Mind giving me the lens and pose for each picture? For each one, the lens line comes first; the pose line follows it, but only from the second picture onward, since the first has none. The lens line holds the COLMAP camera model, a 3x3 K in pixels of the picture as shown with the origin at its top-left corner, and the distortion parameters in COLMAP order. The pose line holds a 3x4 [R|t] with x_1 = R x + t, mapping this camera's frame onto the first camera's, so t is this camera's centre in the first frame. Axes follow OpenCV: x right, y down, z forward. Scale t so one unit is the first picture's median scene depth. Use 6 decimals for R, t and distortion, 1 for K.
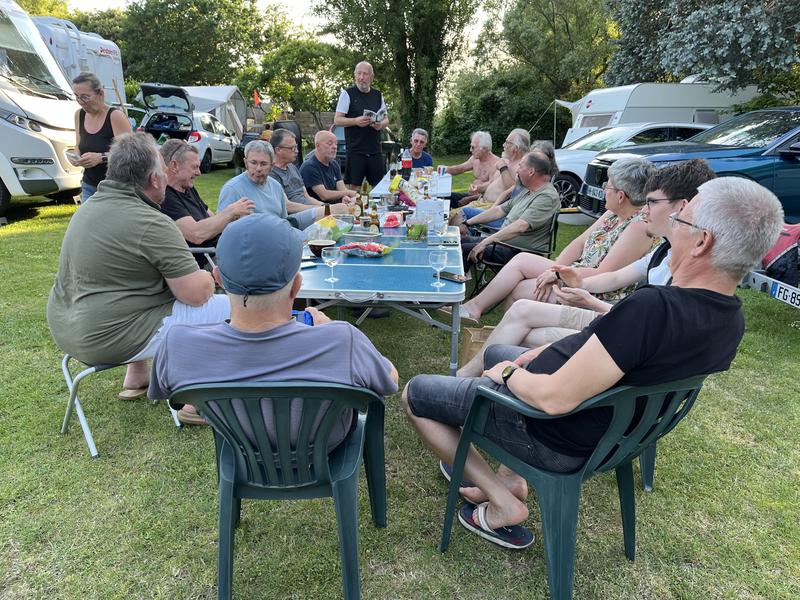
lens RADIAL K [[598.4, 0, 403.5], [0, 598.4, 303.7], [0, 0, 1]] dist [0.078080, -0.124187]
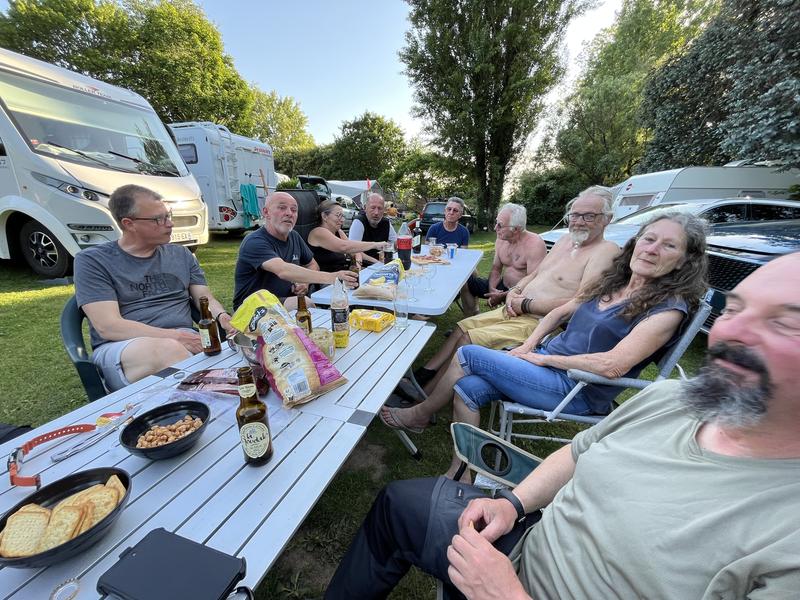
lens RADIAL K [[323.3, 0, 397.8], [0, 323.3, 306.1], [0, 0, 1]] dist [-0.000756, -0.000080]
pose [[0.964886, 0.083304, -0.249109, 0.026655], [-0.080729, 0.996524, 0.020552, -0.045198], [0.249955, 0.000280, 0.968257, 0.171036]]
